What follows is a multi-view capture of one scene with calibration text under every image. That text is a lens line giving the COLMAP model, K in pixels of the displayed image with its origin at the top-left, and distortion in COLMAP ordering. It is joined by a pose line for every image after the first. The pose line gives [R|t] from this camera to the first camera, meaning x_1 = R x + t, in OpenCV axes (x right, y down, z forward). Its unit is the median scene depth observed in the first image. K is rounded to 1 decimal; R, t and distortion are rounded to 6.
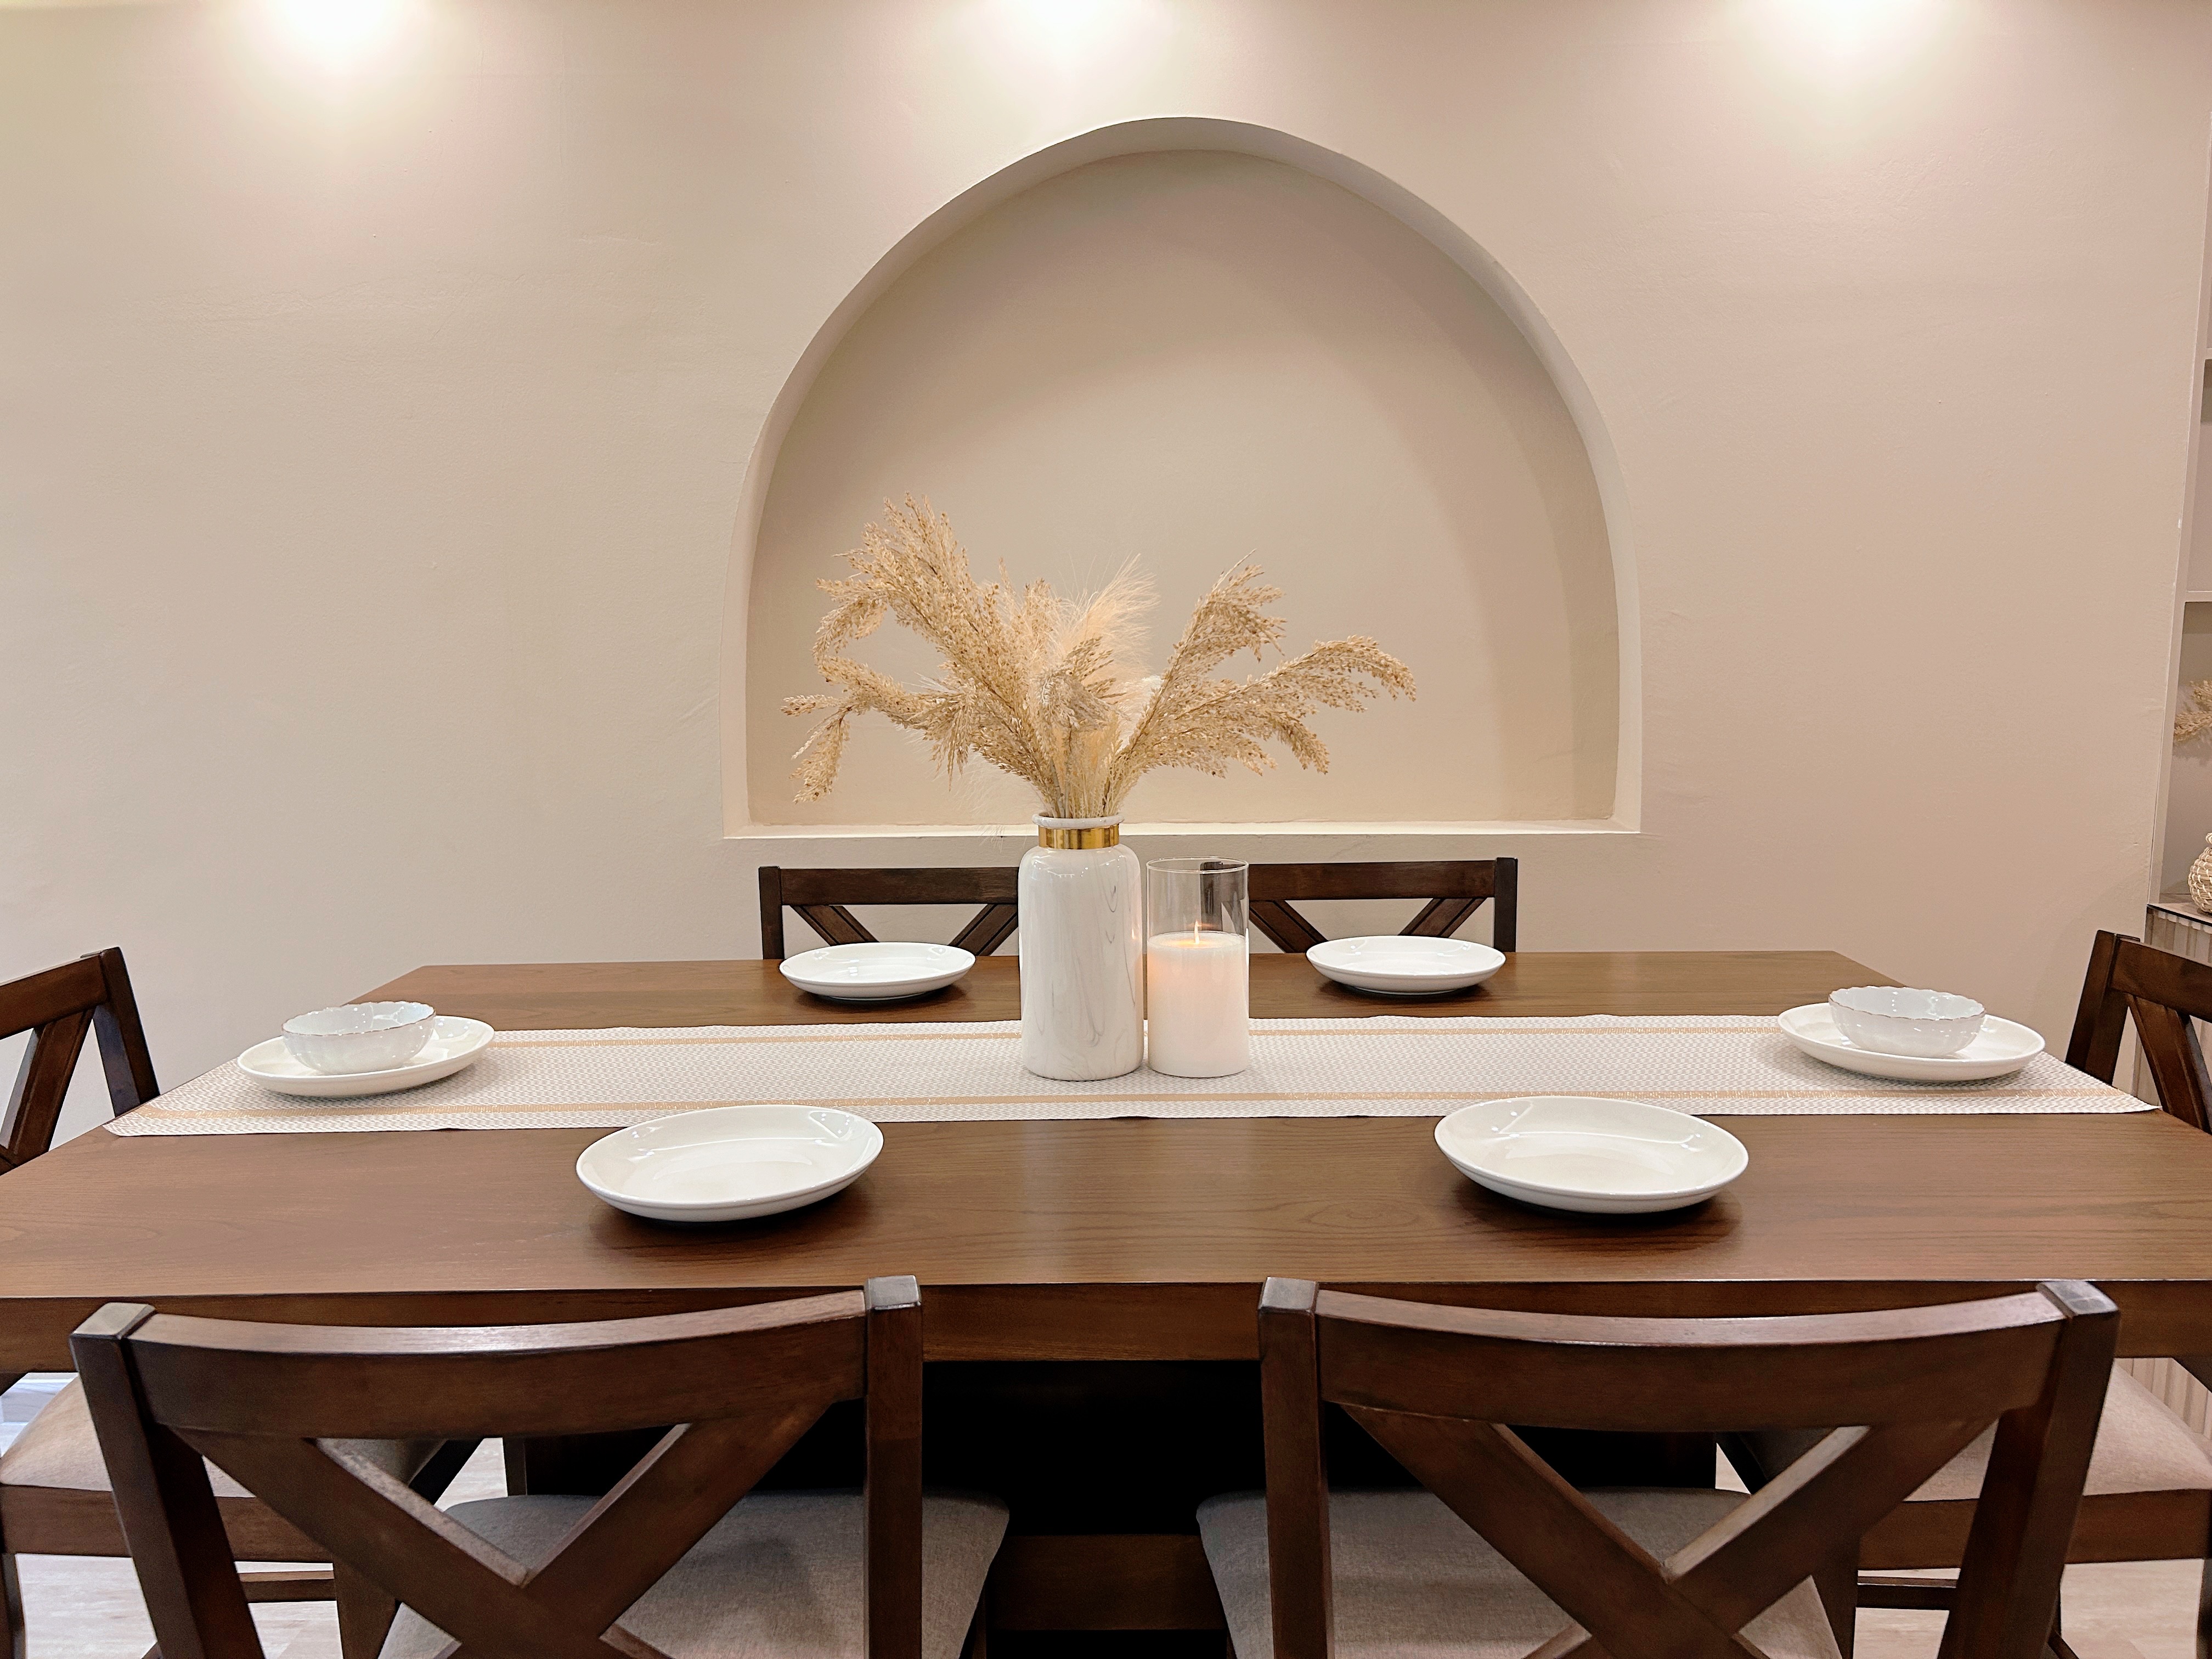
lens RADIAL K [[1673.8, 0, 1111.0], [0, 1673.8, 834.0], [0, 0, 1]] dist [0.014828, -0.023132]
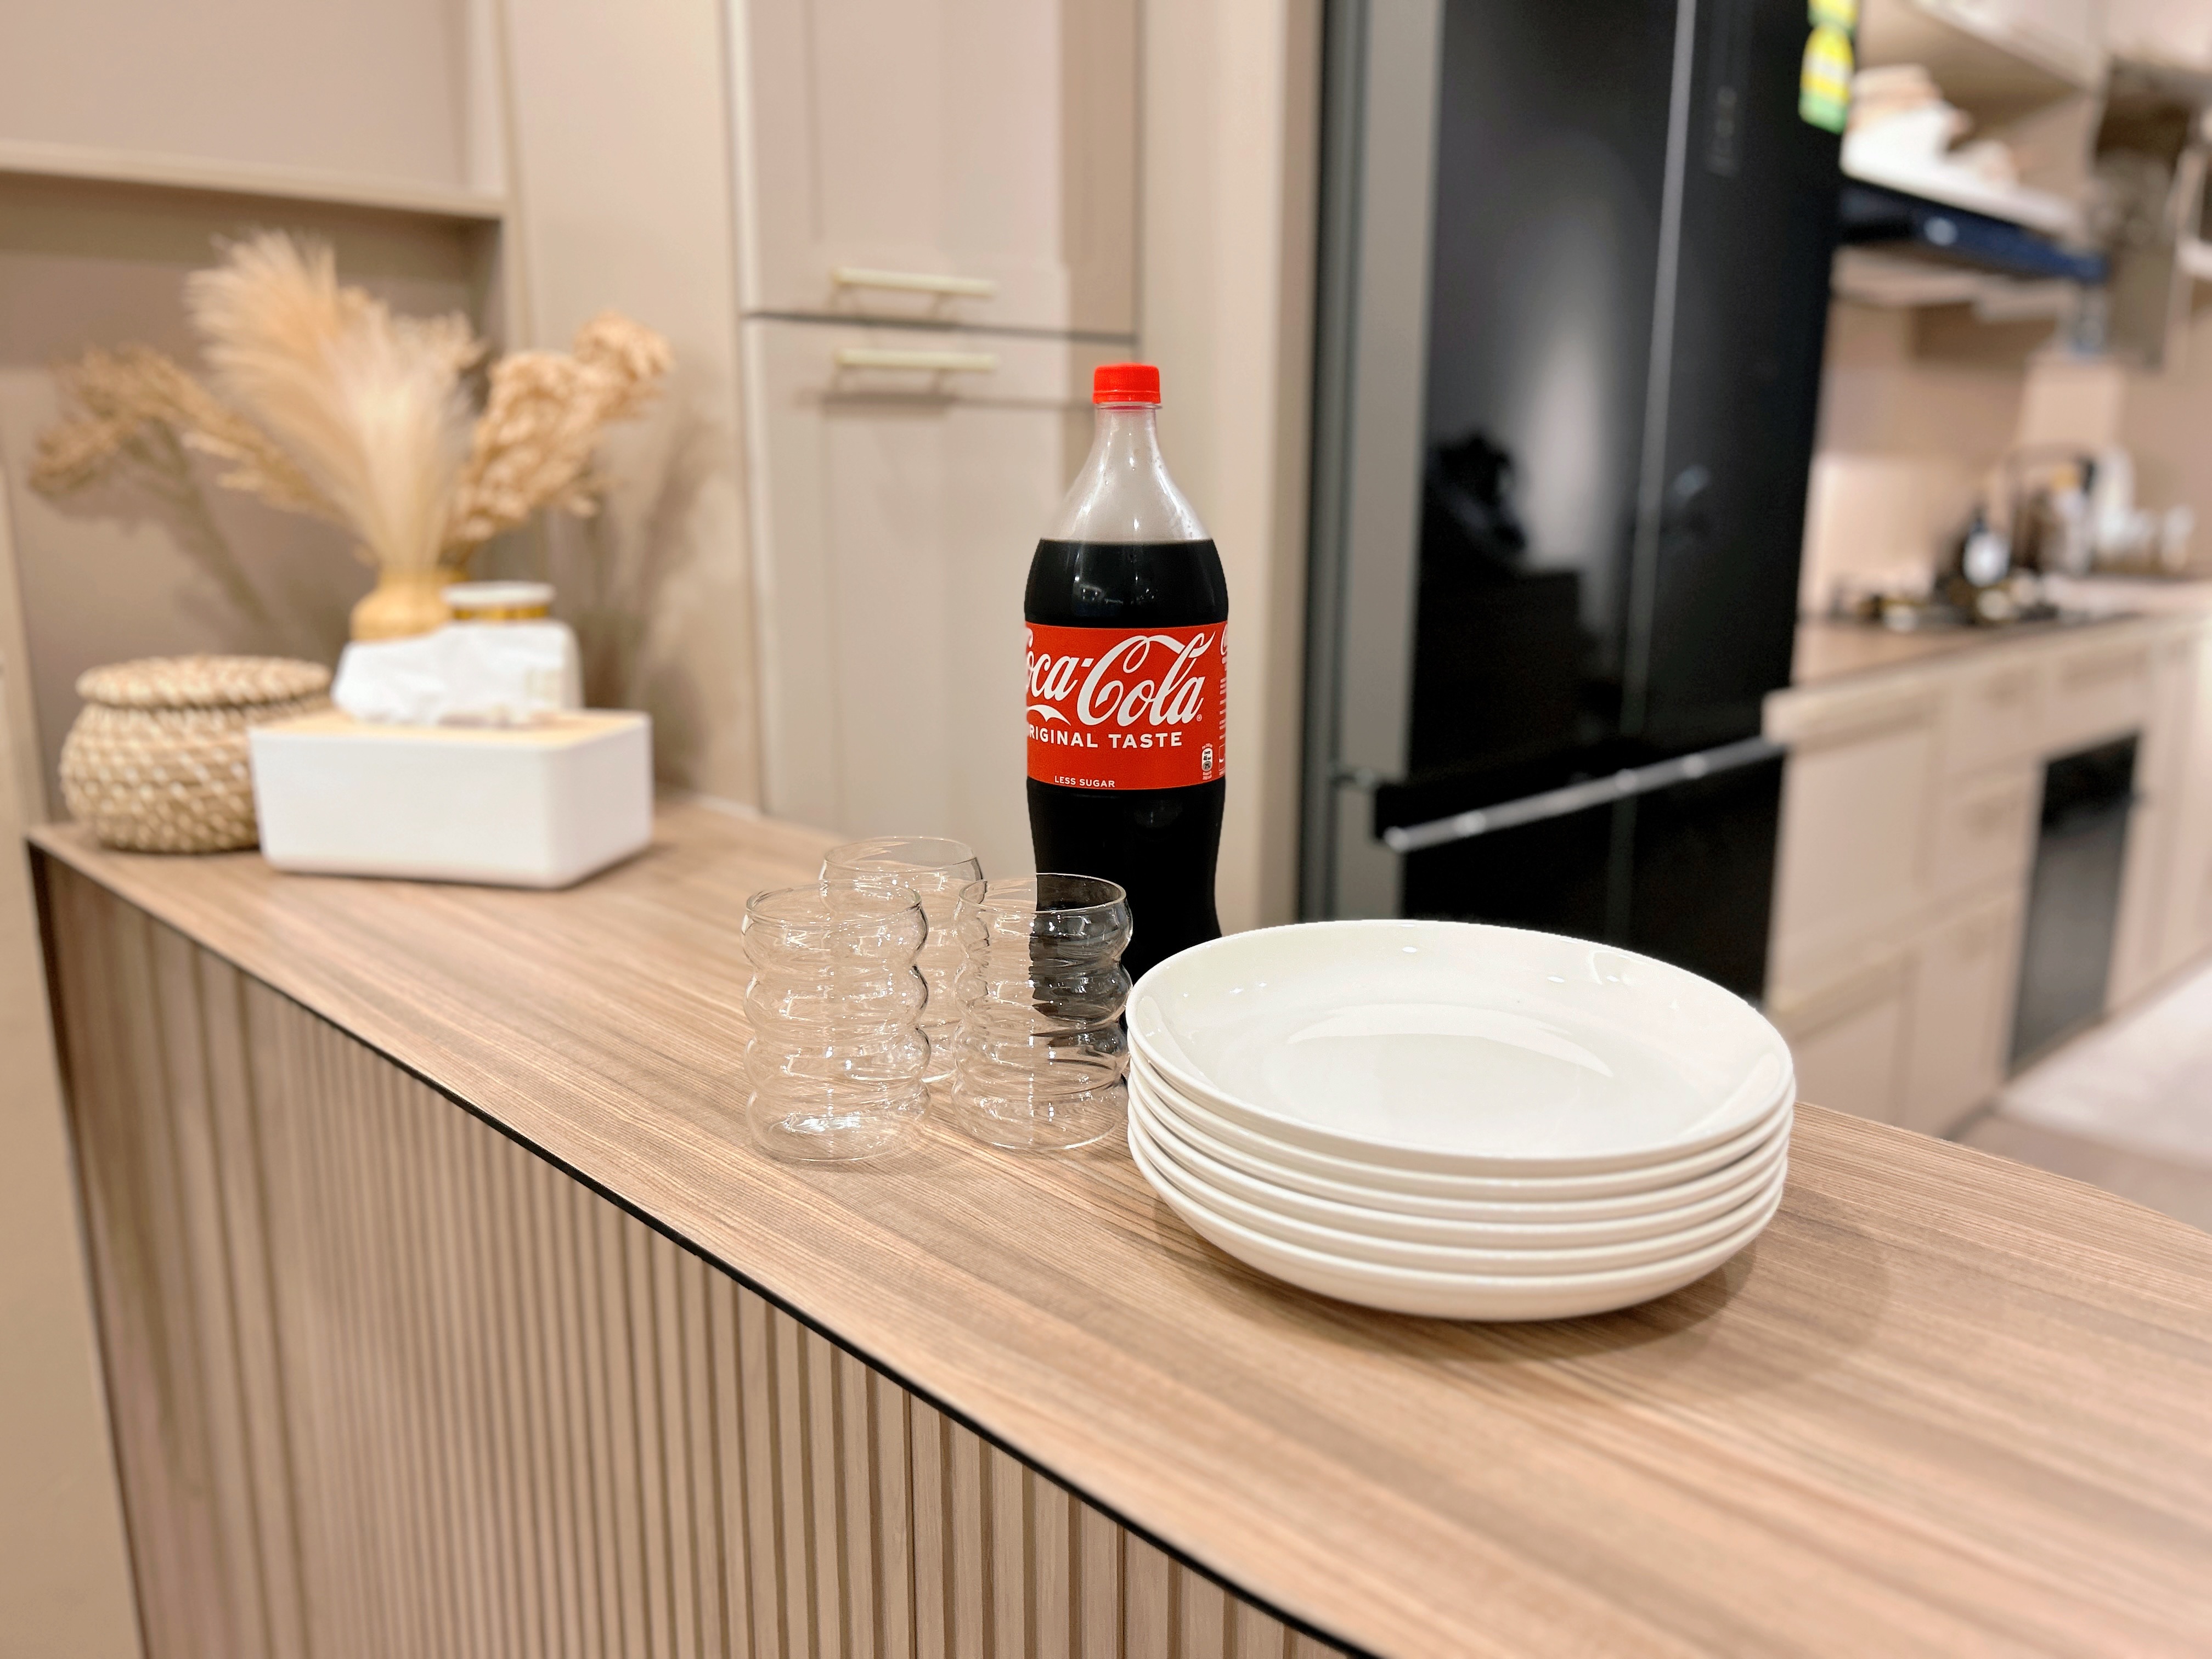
lens RADIAL K [[1673.8, 0, 1110.2], [0, 1673.8, 818.5], [0, 0, 1]] dist [0.014828, -0.023132]
pose [[0.683168, -0.142845, 0.716154, 0.501321], [0.089147, 0.989661, 0.112358, 0.013045], [-0.724799, -0.012917, 0.688839, 0.461609]]
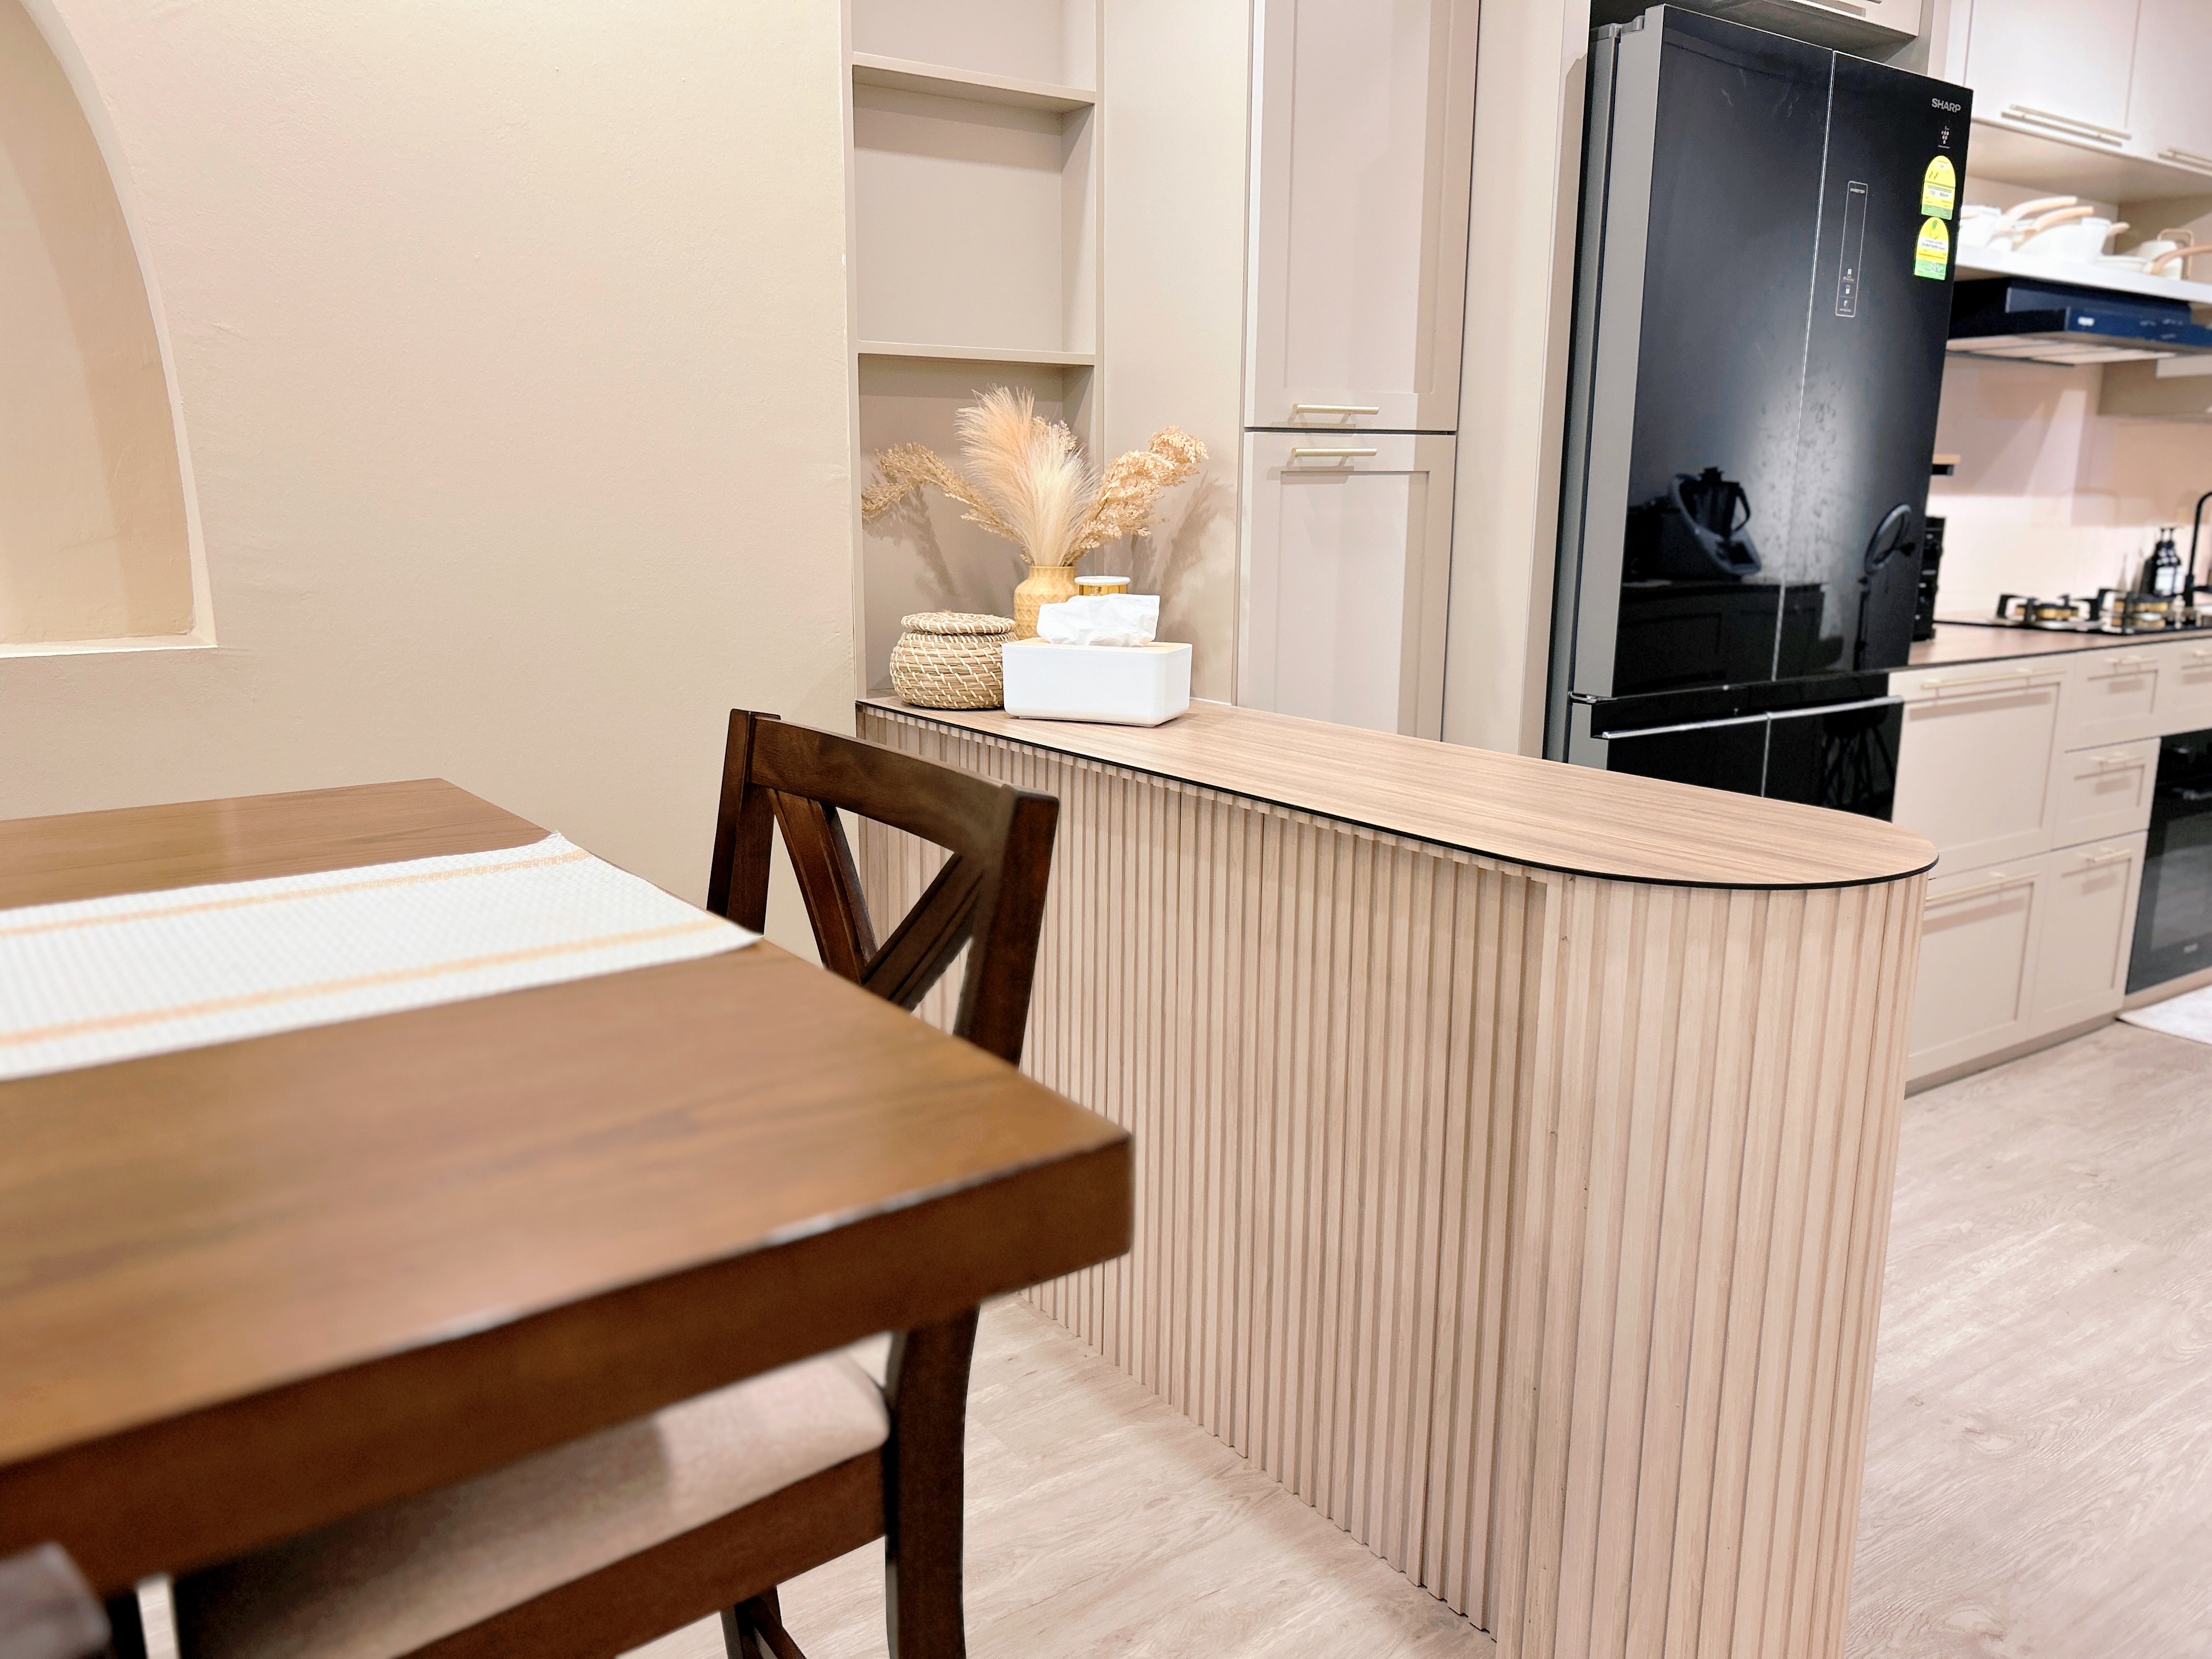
lens RADIAL K [[1673.8, 0, 1102.1], [0, 1673.8, 852.5], [0, 0, 1]] dist [0.014828, -0.023132]
pose [[0.792036, -0.121991, 0.598162, 0.177782], [0.068870, 0.991431, 0.111004, 0.033173], [-0.606577, -0.046724, 0.793650, 0.203694]]
